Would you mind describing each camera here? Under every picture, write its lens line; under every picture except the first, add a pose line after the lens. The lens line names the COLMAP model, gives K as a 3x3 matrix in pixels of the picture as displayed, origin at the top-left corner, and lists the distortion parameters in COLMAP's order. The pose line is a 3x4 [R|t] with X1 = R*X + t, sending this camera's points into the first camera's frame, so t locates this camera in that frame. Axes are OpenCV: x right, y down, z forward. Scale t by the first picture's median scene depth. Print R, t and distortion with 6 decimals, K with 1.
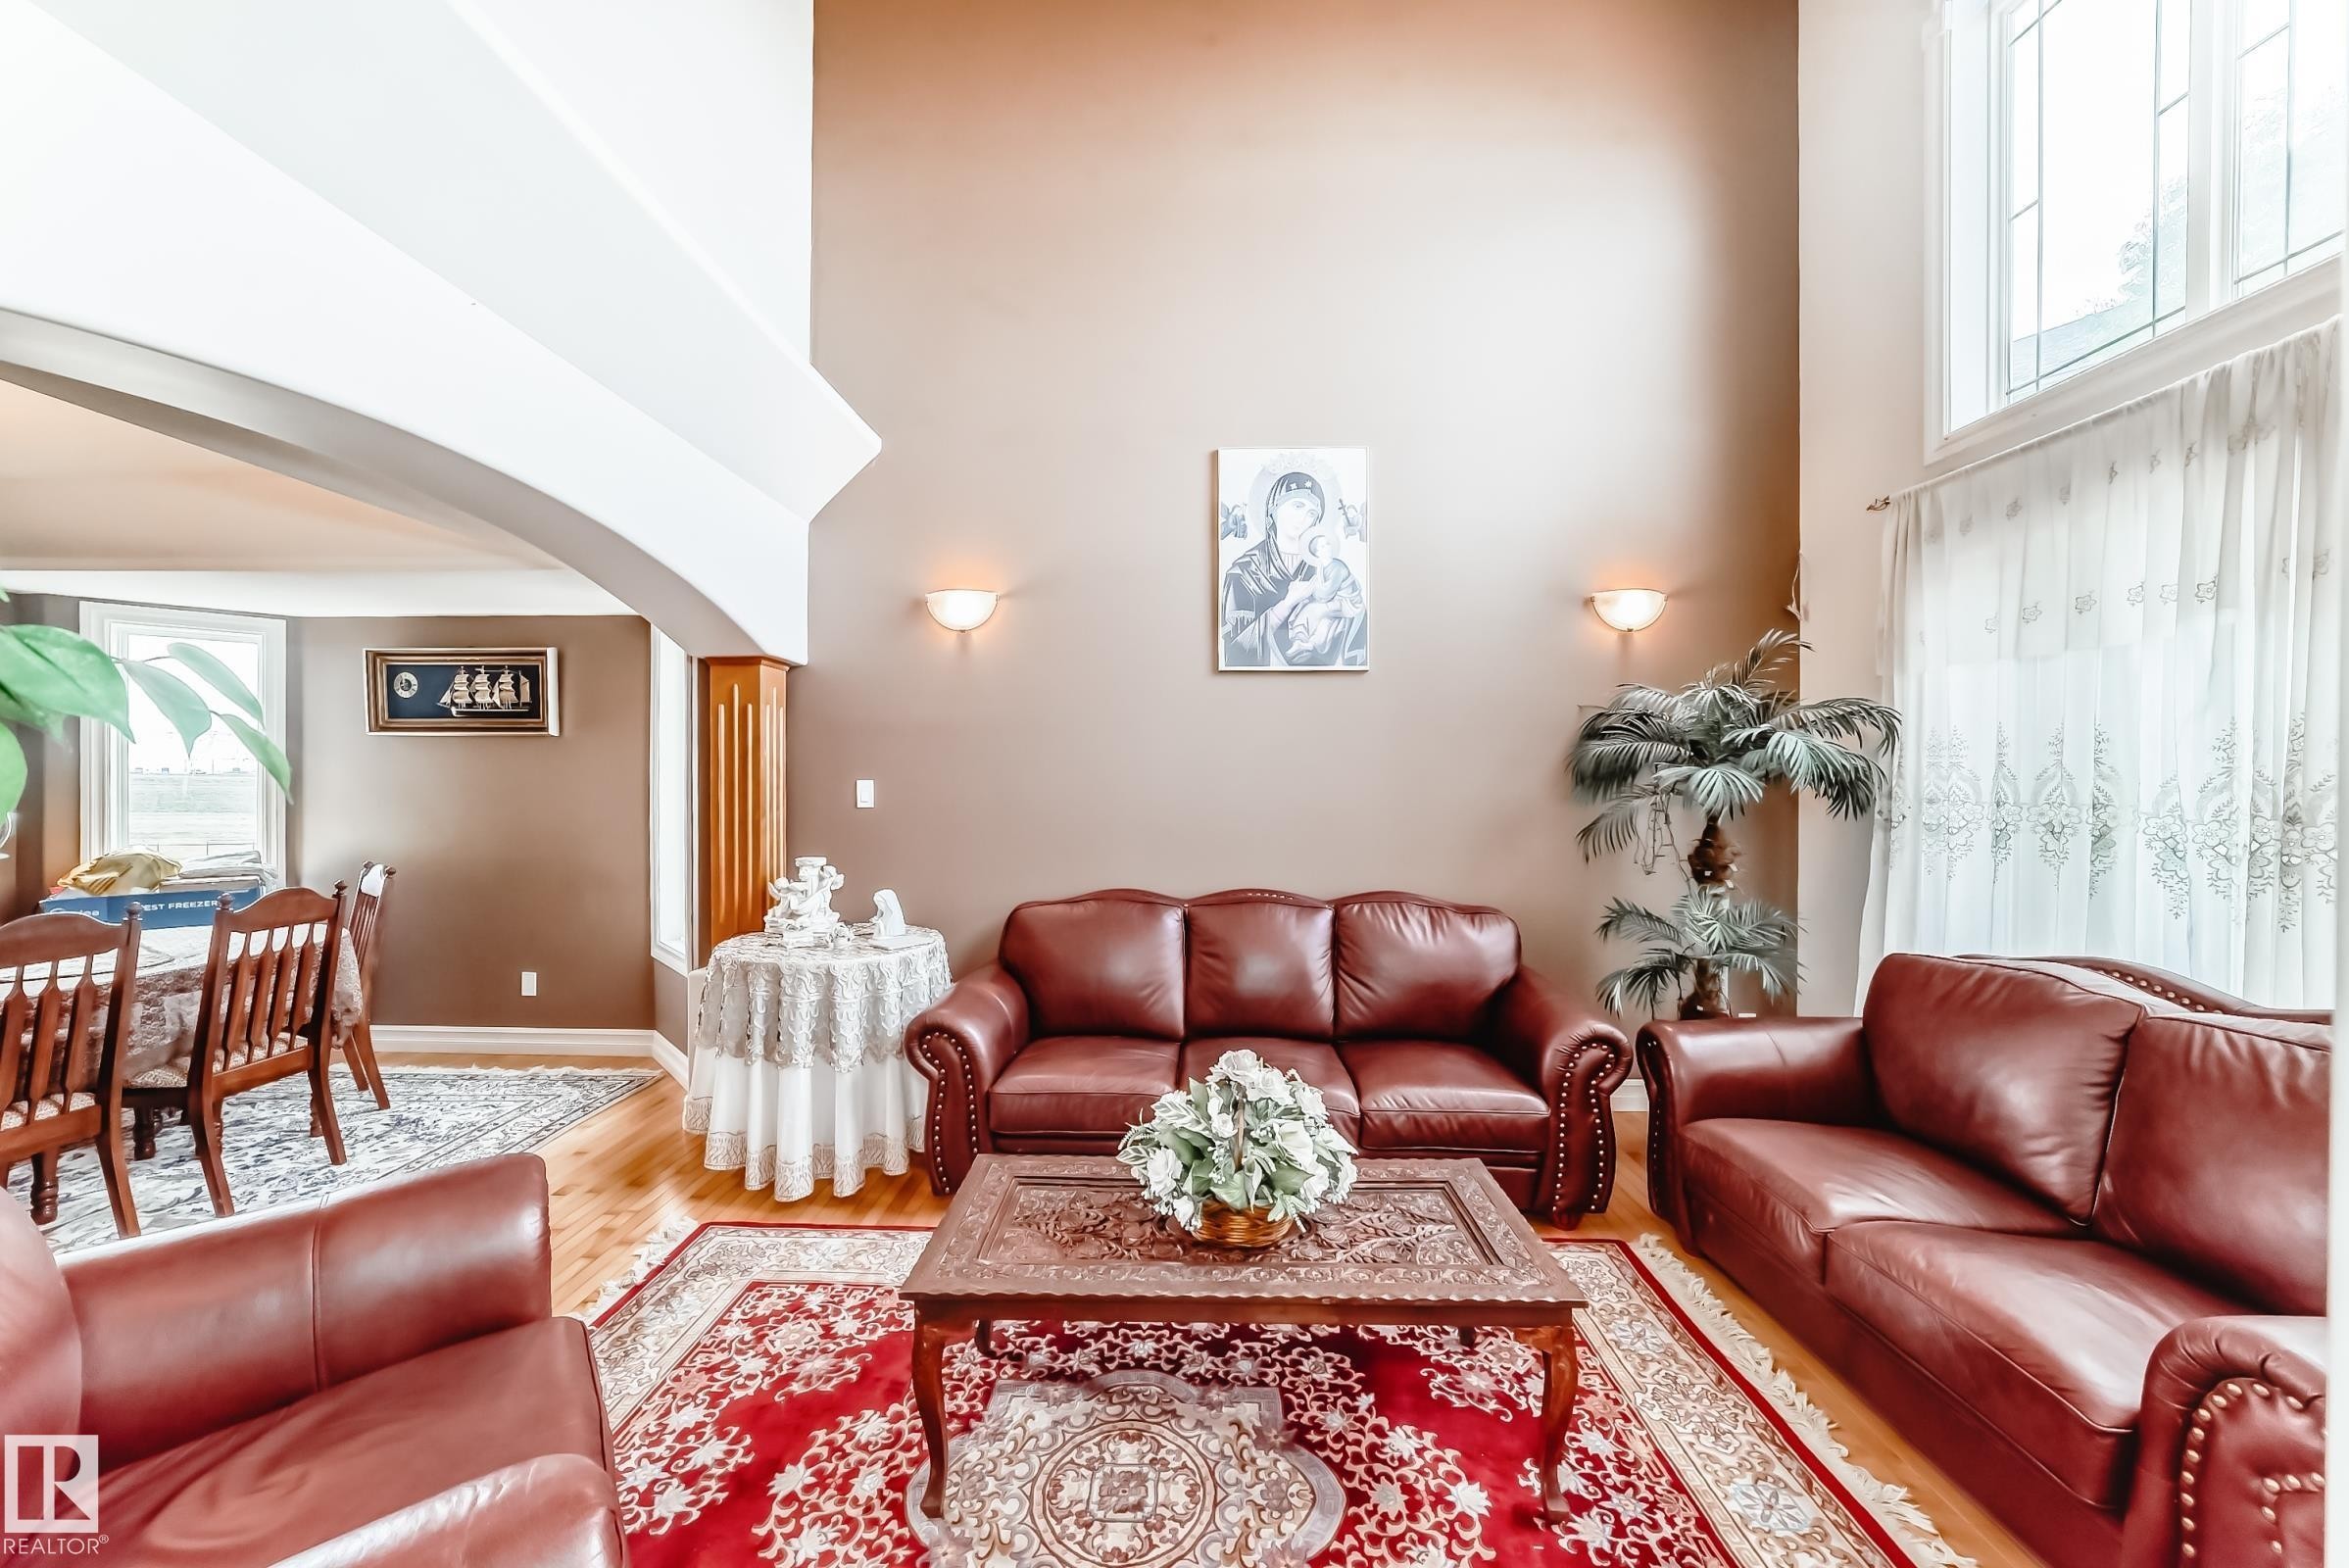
lens RADIAL K [[851.7, 0, 1169.4], [0, 851.7, 795.1], [0, 0, 1]] dist [-0.017358, 0.002416]
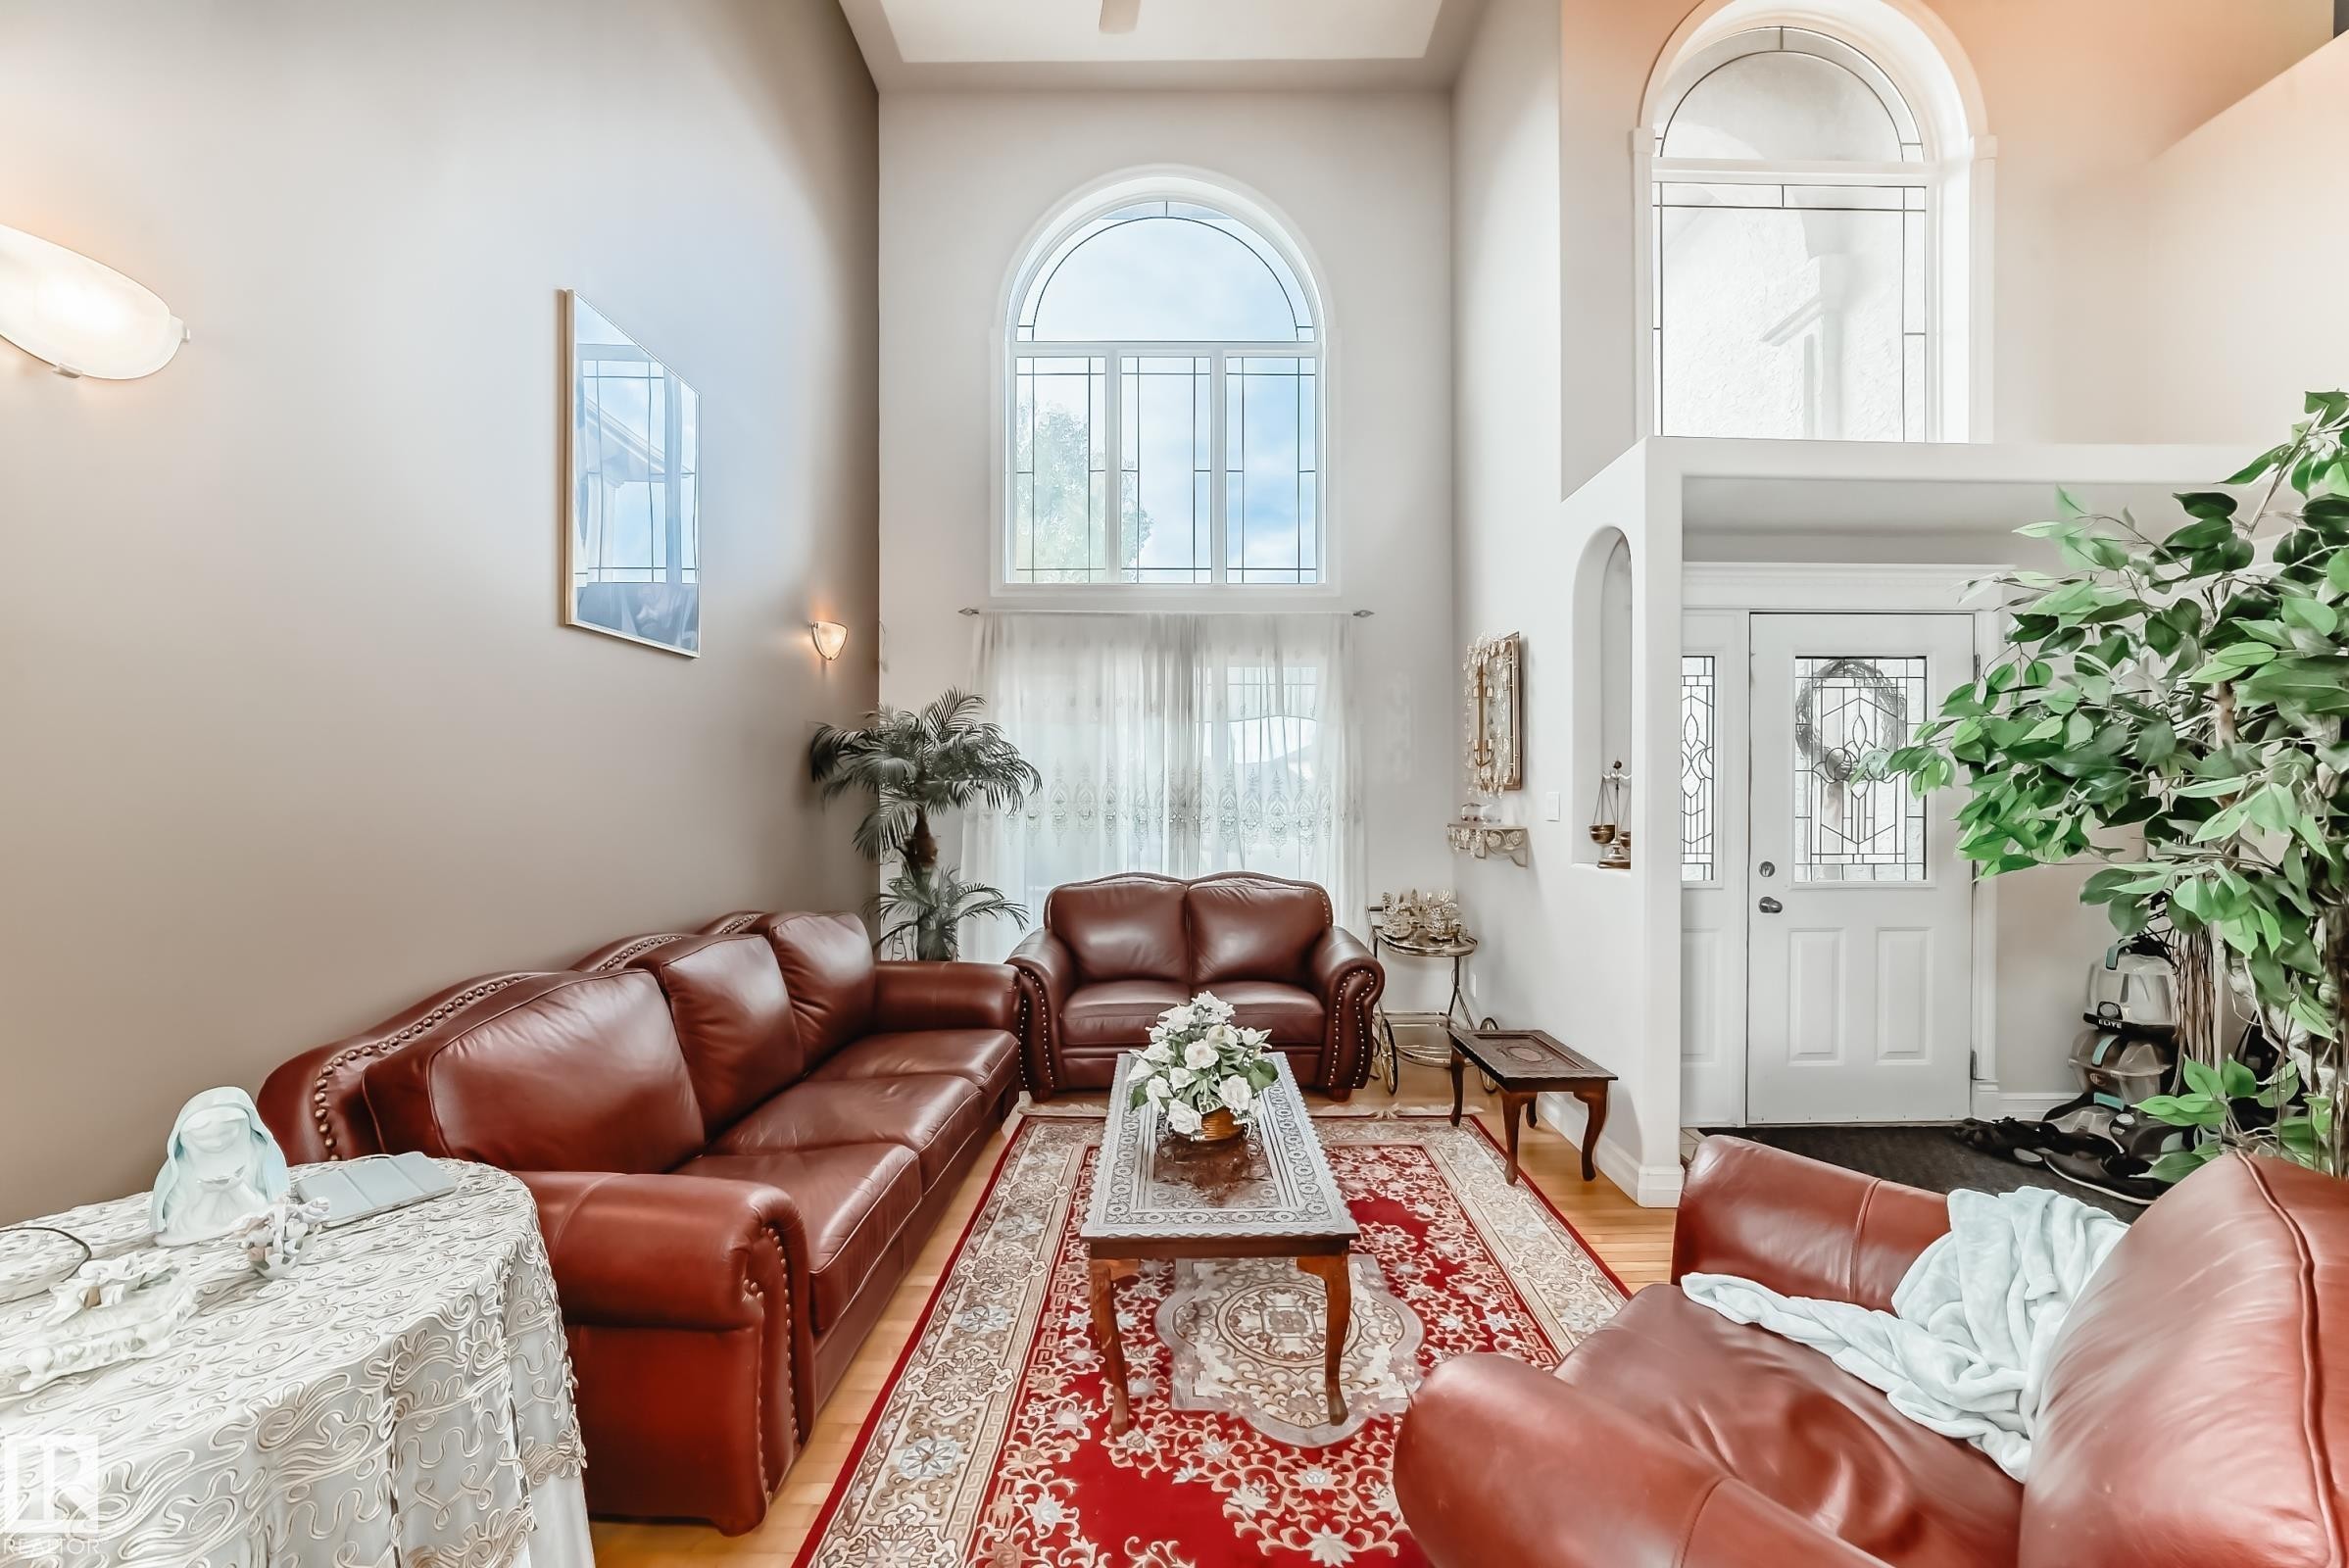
lens RADIAL K [[851.7, 0, 1188.0], [0, 851.7, 799.6], [0, 0, 1]] dist [-0.017358, 0.002416]
pose [[-0.041207, -0.010900, 0.999091, -1.182865], [0.015302, 0.999816, 0.011539, -0.015137], [-0.999033, 0.015764, -0.041032, 1.030620]]
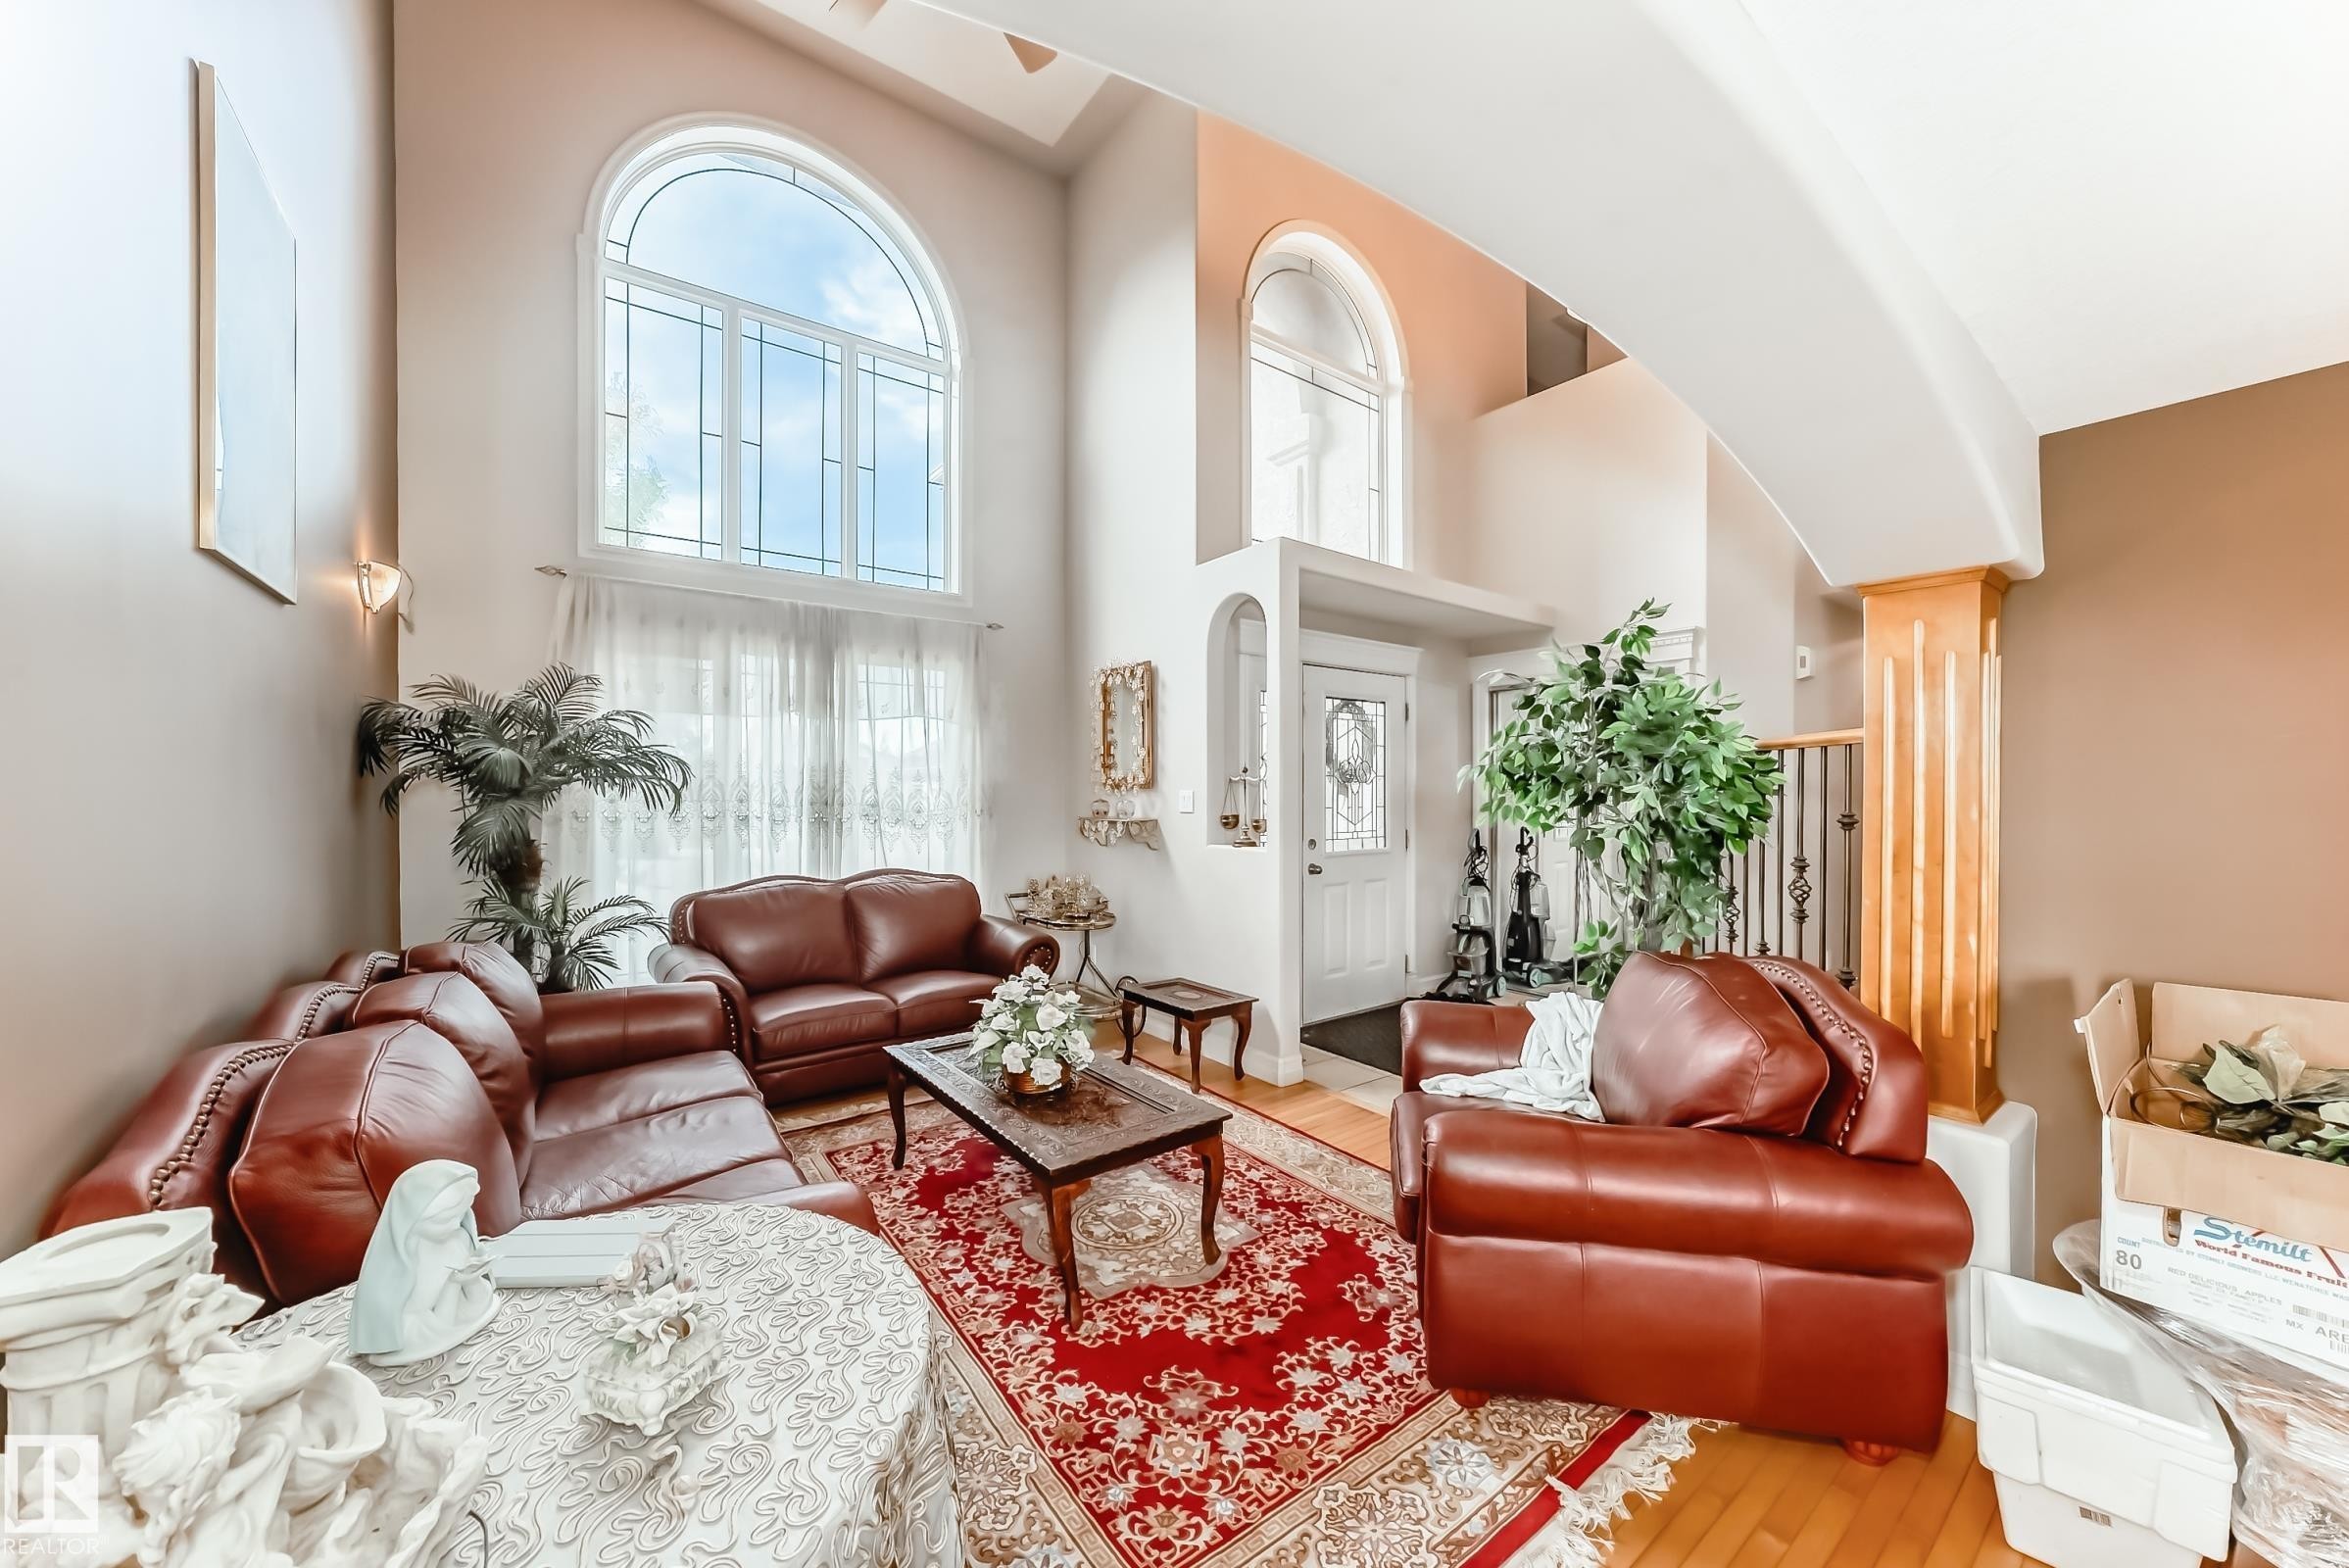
lens RADIAL K [[851.7, 0, 1194.8], [0, 851.7, 792.7], [0, 0, 1]] dist [-0.017358, 0.002416]
pose [[-0.639557, -0.004618, 0.768730, -1.209159], [0.010387, 0.999839, 0.014647, -0.026410], [-0.768674, 0.017353, -0.639406, 1.667849]]
